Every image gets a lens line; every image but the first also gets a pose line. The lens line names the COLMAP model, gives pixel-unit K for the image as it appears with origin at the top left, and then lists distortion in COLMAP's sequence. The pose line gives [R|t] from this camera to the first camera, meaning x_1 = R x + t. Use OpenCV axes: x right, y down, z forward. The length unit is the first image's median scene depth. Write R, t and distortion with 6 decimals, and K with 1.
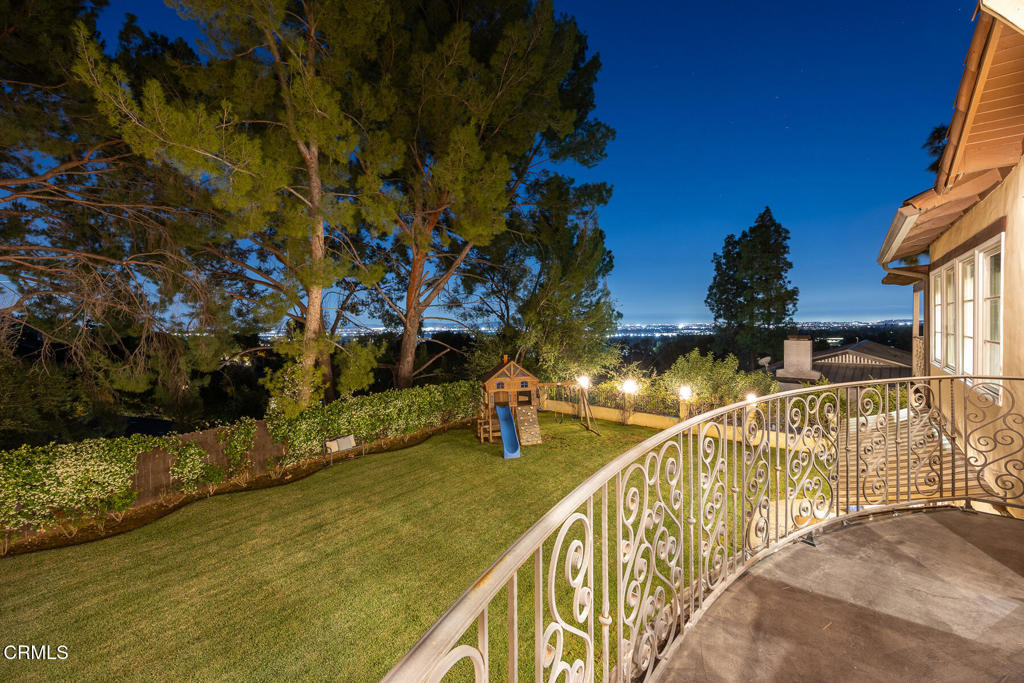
lens RADIAL K [[383.9, 0, 526.9], [0, 383.9, 321.6], [0, 0, 1]] dist [0.000149, -0.000069]
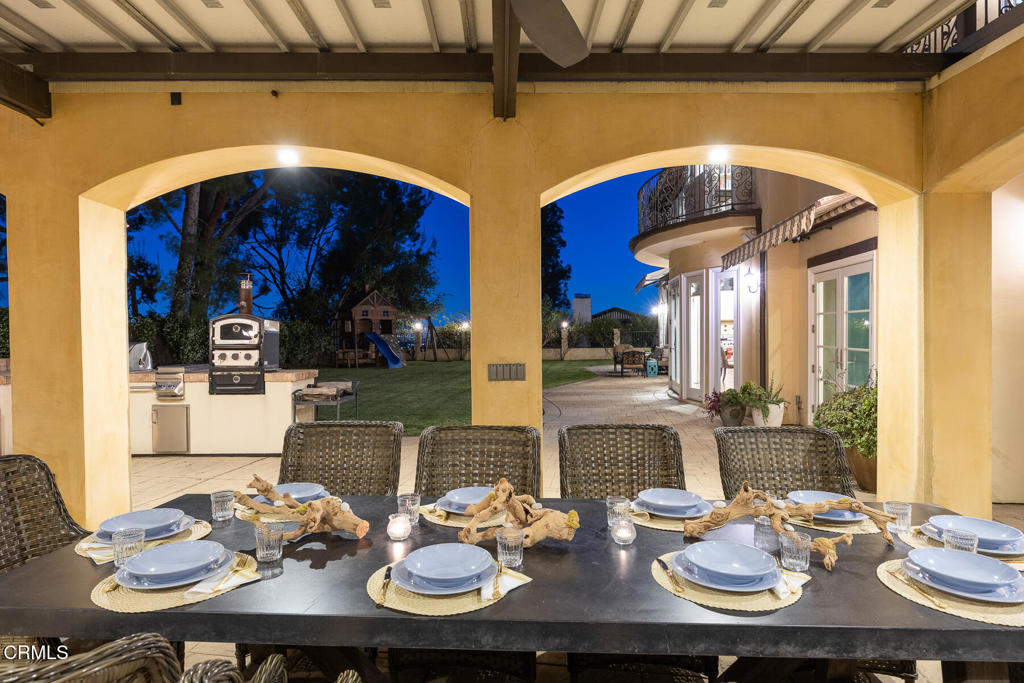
lens RADIAL K [[579.7, 0, 515.6], [0, 579.7, 338.3], [0, 0, 1]] dist [-0.000005, -0.000643]
pose [[0.840667, -0.001067, 0.541551, -0.418841], [0.005249, 0.999967, -0.006177, 0.180949], [-0.541526, 0.008035, 0.840645, -0.376197]]
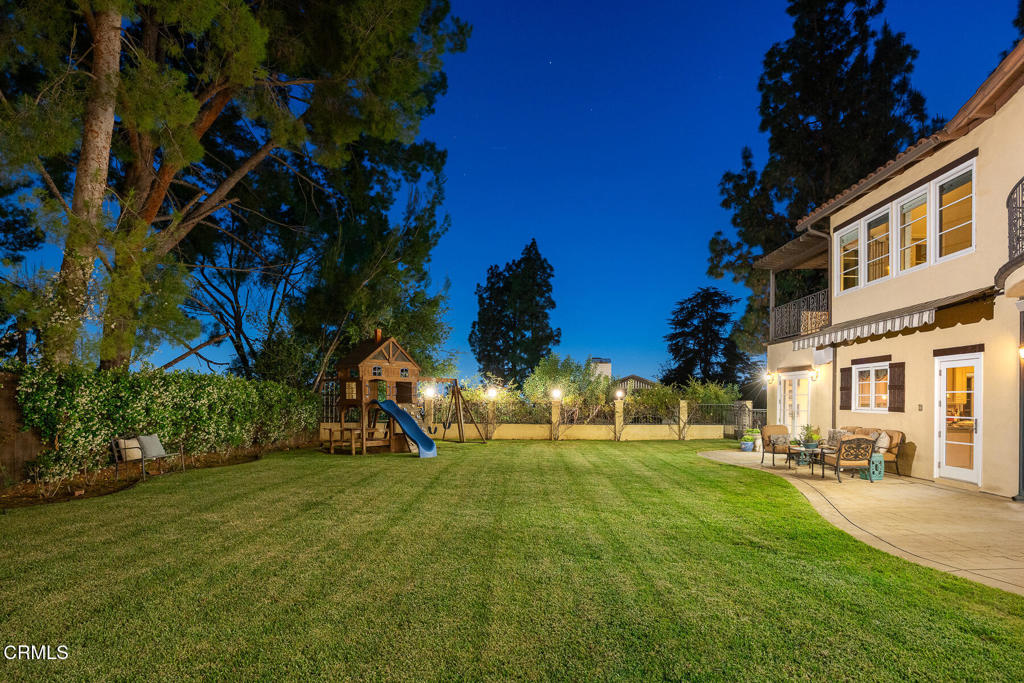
lens RADIAL K [[538.7, 0, 495.7], [0, 538.7, 393.3], [0, 0, 1]] dist [-0.014576, -0.001212]
pose [[0.784372, 0.026398, 0.619729, -0.363976], [-0.009074, 0.999475, -0.031089, 0.172200], [-0.620225, 0.018762, 0.784200, 0.090783]]
